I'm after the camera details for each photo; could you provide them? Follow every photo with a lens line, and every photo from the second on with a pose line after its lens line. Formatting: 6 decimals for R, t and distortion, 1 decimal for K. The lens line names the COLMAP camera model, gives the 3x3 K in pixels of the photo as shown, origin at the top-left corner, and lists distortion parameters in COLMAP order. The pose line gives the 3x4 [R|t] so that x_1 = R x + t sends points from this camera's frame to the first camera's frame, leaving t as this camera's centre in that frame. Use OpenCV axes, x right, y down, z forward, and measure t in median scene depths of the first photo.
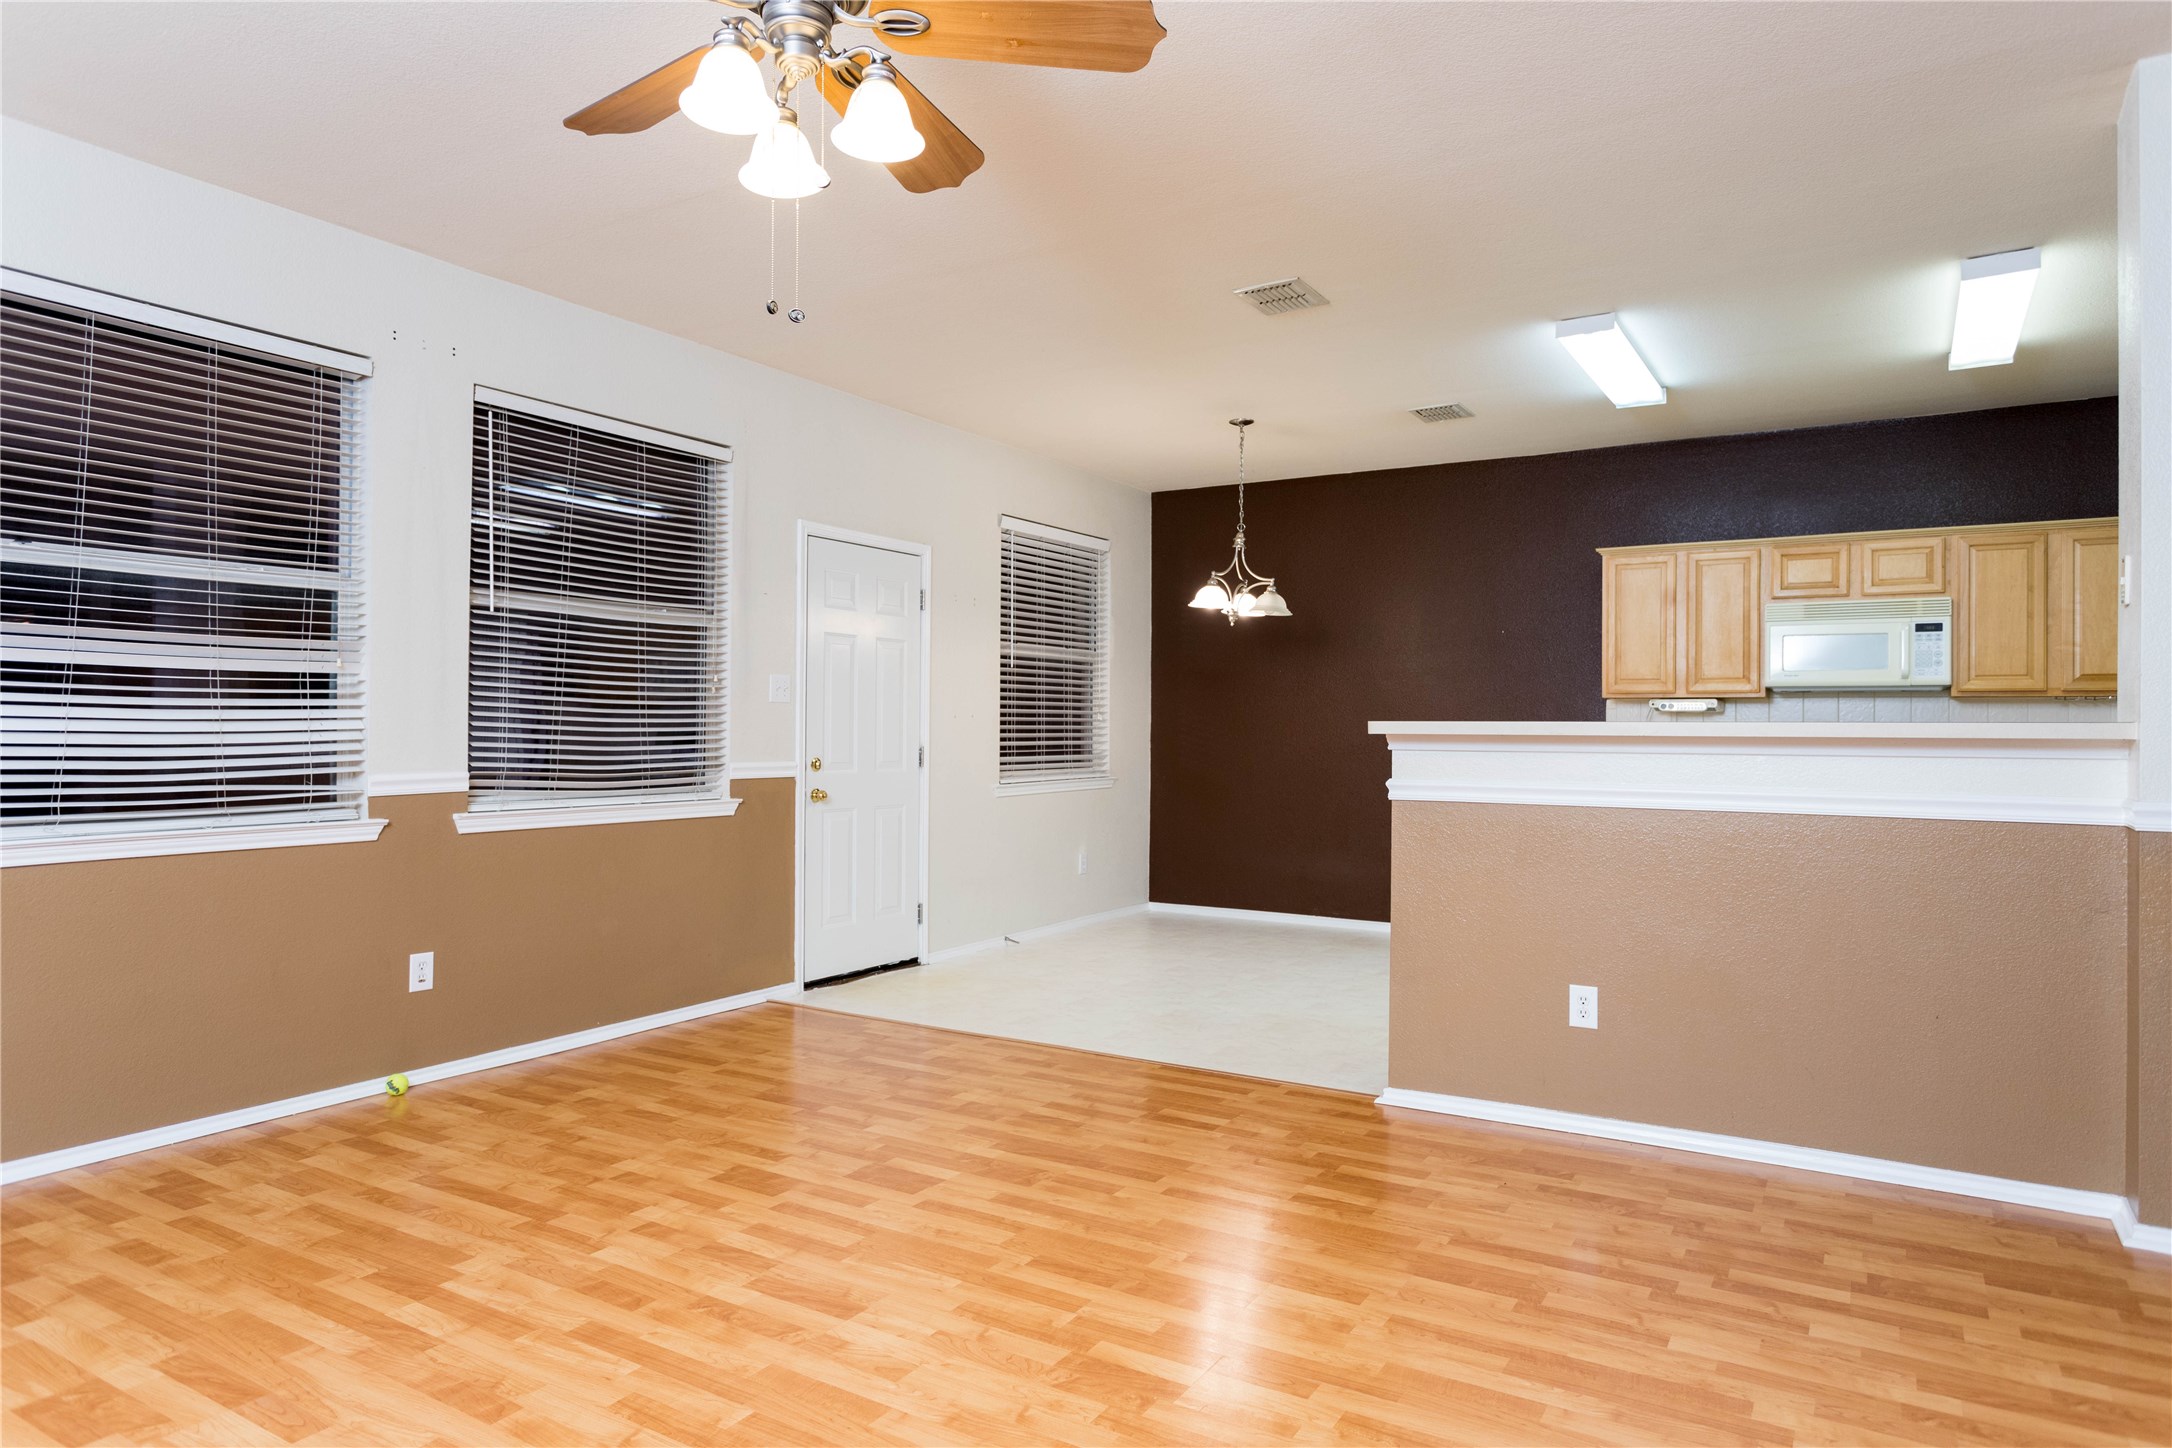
lens RADIAL K [[1286.4, 0, 1083.0], [0, 1286.4, 723.5], [0, 0, 1]] dist [0.002682, 0.002811]
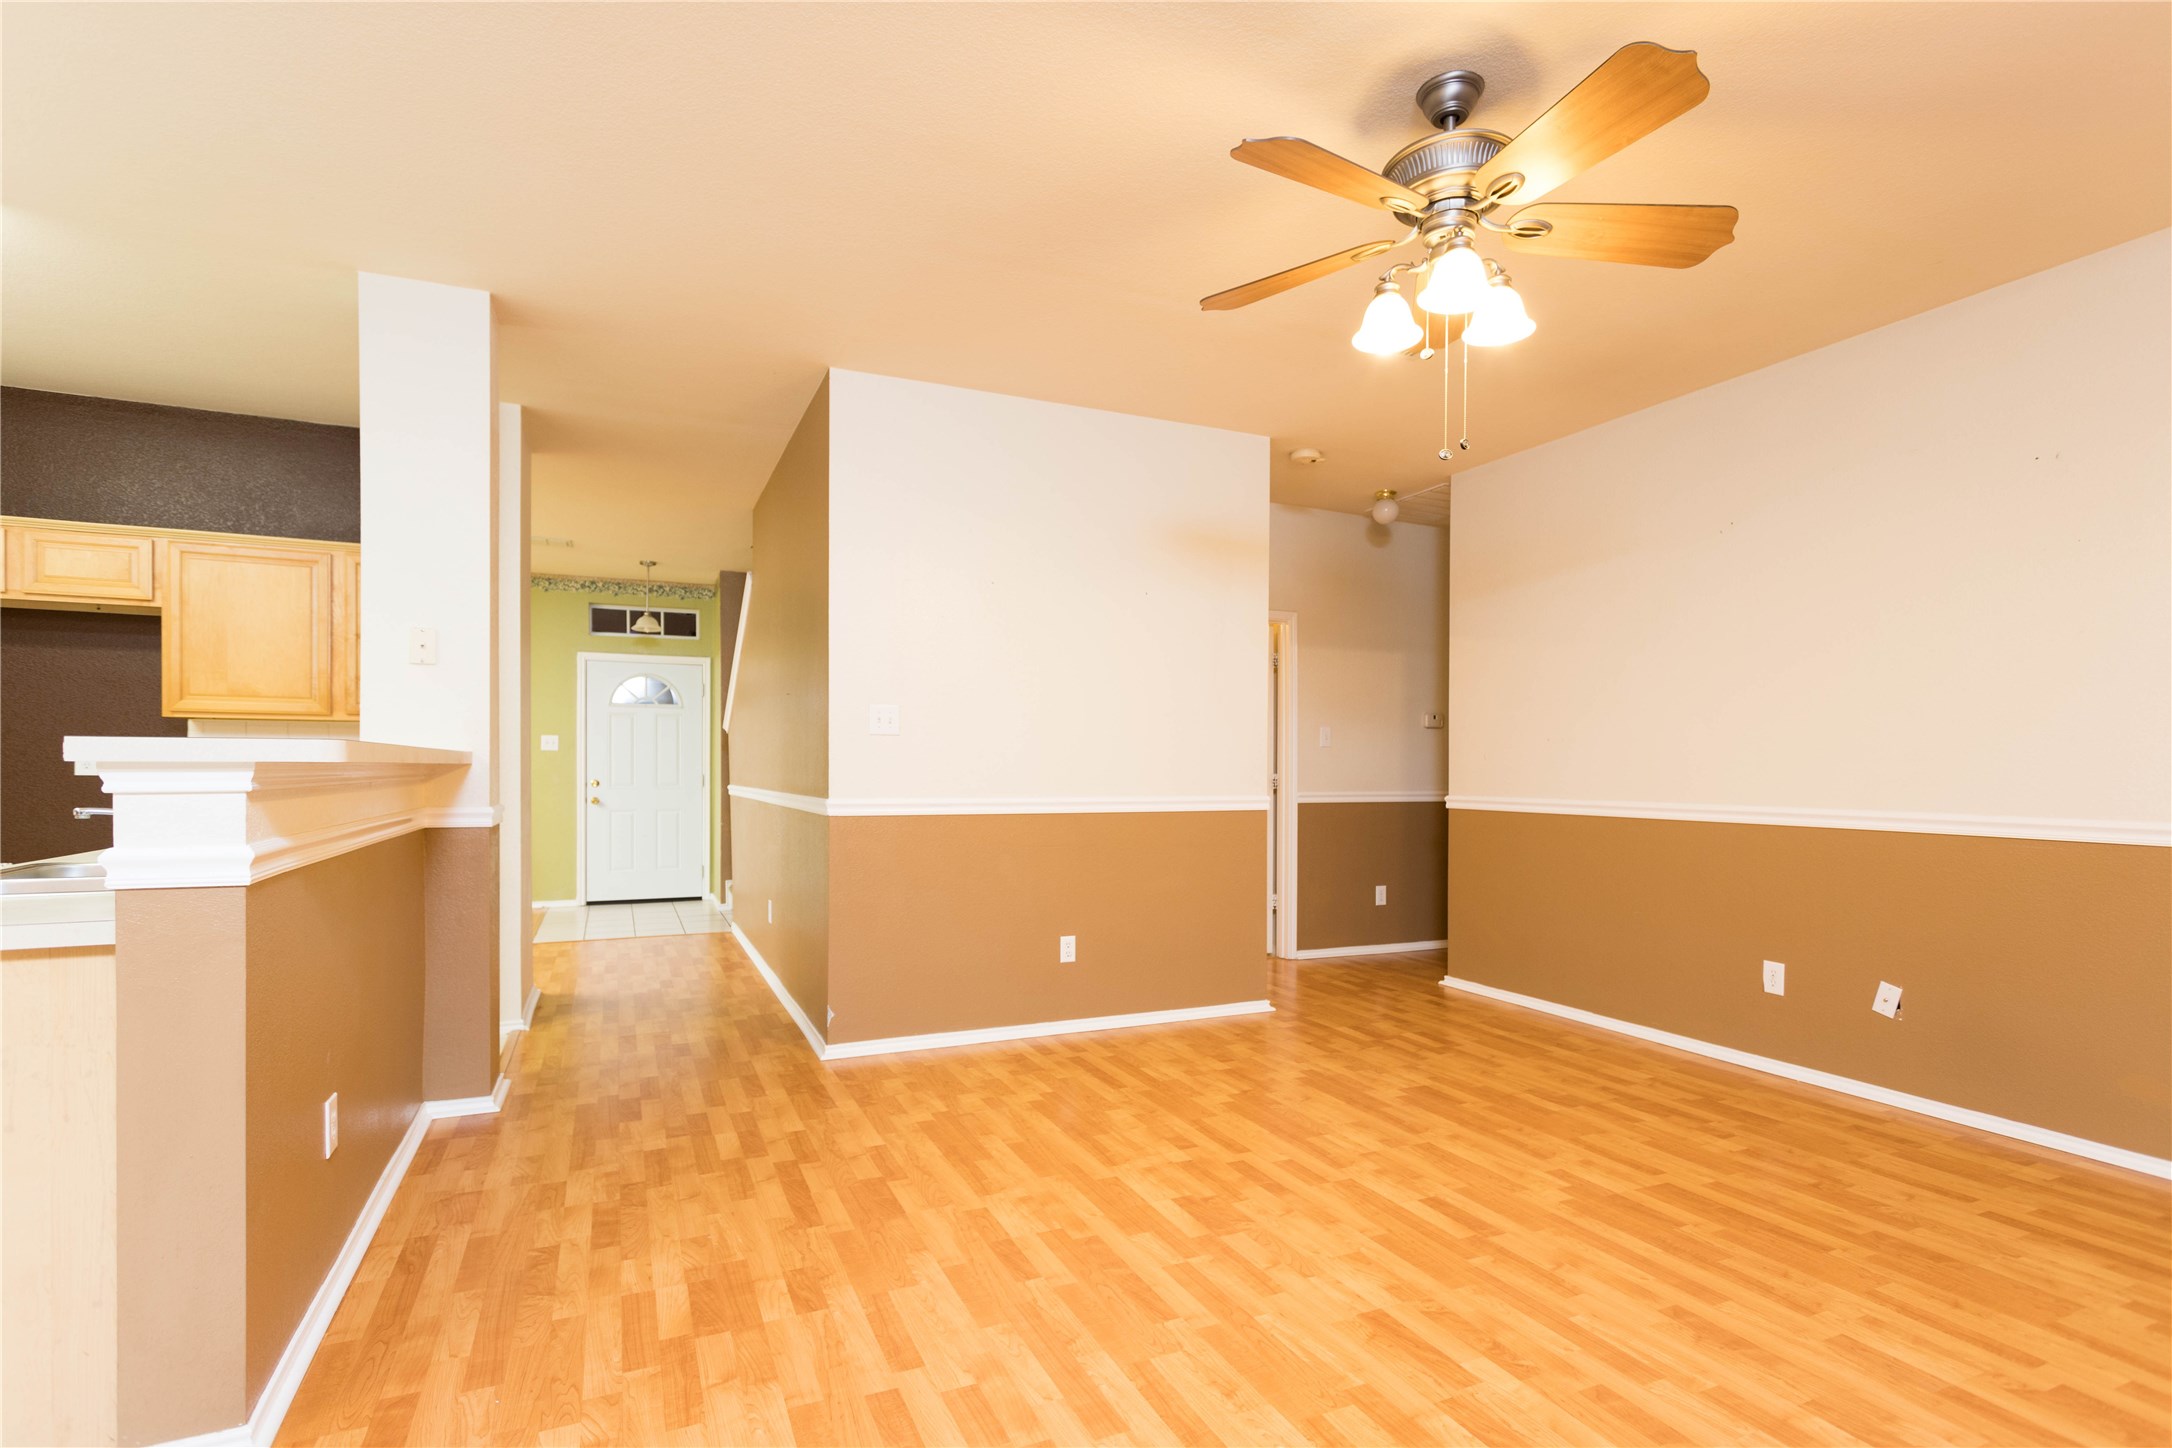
lens RADIAL K [[1038.1, 0, 1097.0], [0, 1038.1, 771.3], [0, 0, 1]] dist [0.002843, 0.001543]
pose [[-0.830670, -0.013123, 0.556610, -0.369924], [-0.013849, 0.999900, 0.002906, 0.007923], [-0.556592, -0.005294, -0.830769, 1.476090]]
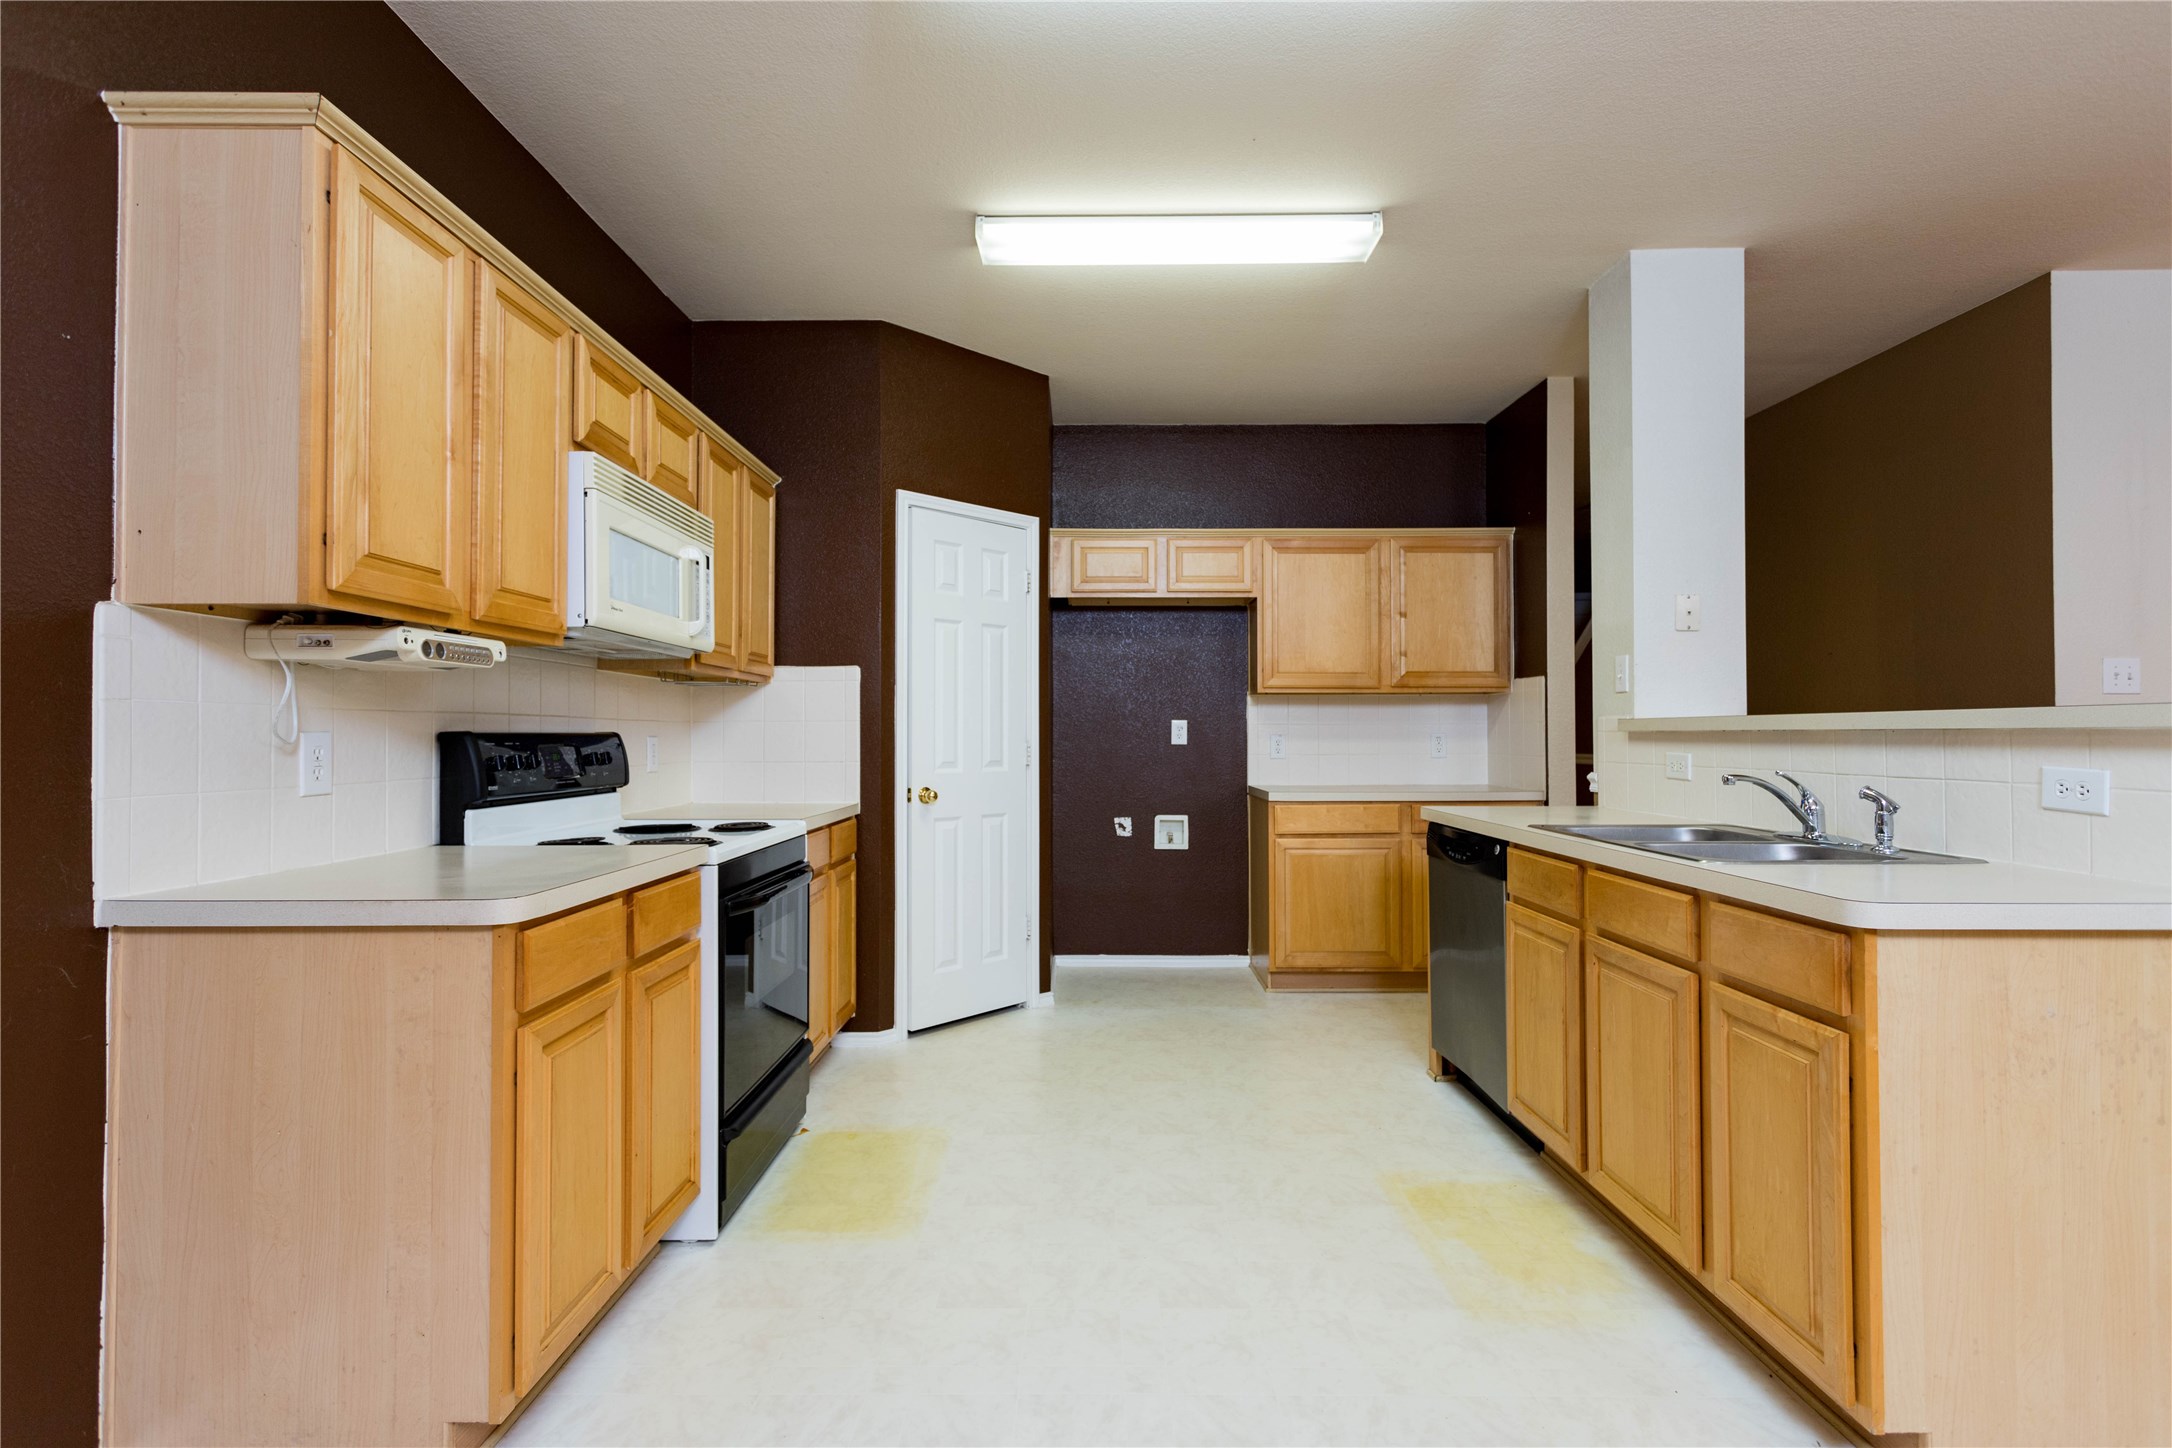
lens RADIAL K [[1038.1, 0, 1066.9], [0, 1038.1, 719.6], [0, 0, 1]] dist [0.002843, 0.001543]
pose [[-0.525107, 0.007164, 0.851006, 0.225306], [-0.005159, 0.999919, -0.011601, 0.016098], [-0.851021, -0.010483, -0.525027, 2.068556]]
